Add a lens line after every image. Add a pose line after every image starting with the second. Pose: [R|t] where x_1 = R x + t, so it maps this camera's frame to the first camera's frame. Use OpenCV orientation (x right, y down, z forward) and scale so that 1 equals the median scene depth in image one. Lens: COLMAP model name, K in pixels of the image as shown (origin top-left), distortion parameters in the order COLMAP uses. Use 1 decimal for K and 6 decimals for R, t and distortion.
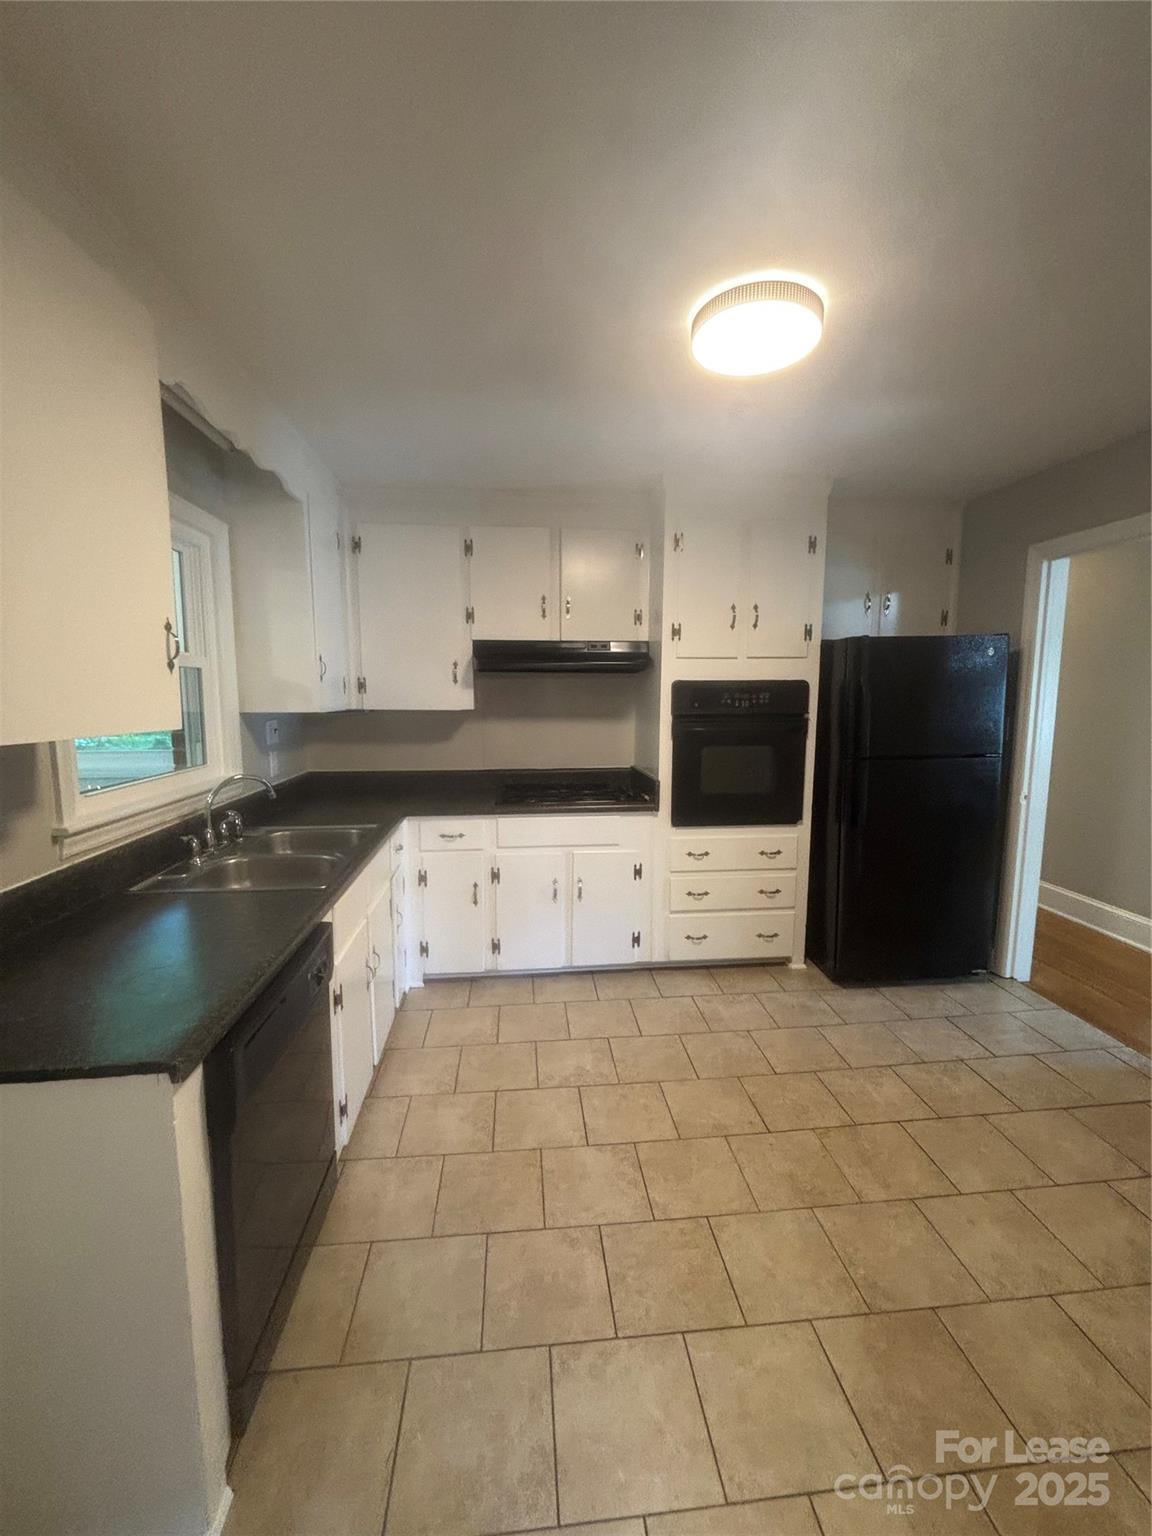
lens RADIAL K [[618.6, 0, 577.2], [0, 618.6, 764.1], [0, 0, 1]] dist [-0.004698, 0.002251]
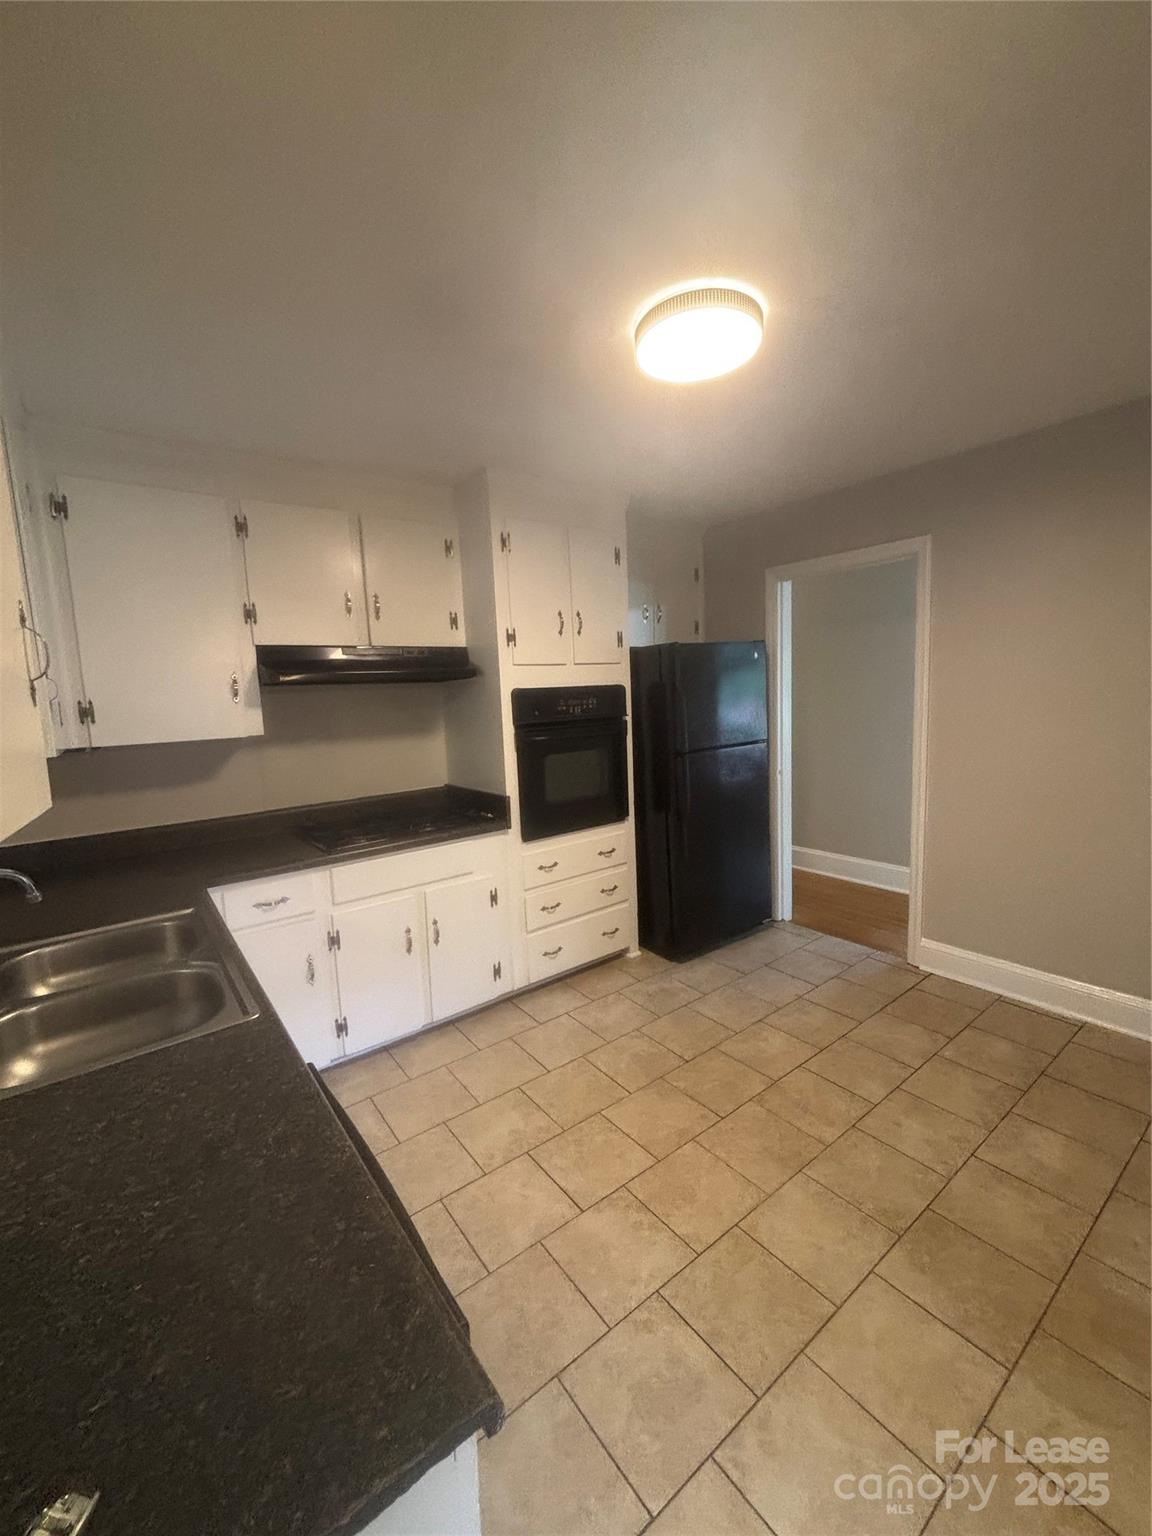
lens RADIAL K [[618.6, 0, 574.5], [0, 618.6, 763.2], [0, 0, 1]] dist [-0.004698, 0.002251]
pose [[0.851988, -0.097421, 0.514418, -0.259743], [0.104380, 0.994418, 0.015449, -0.027134], [-0.513051, 0.040533, 0.857400, 0.146360]]
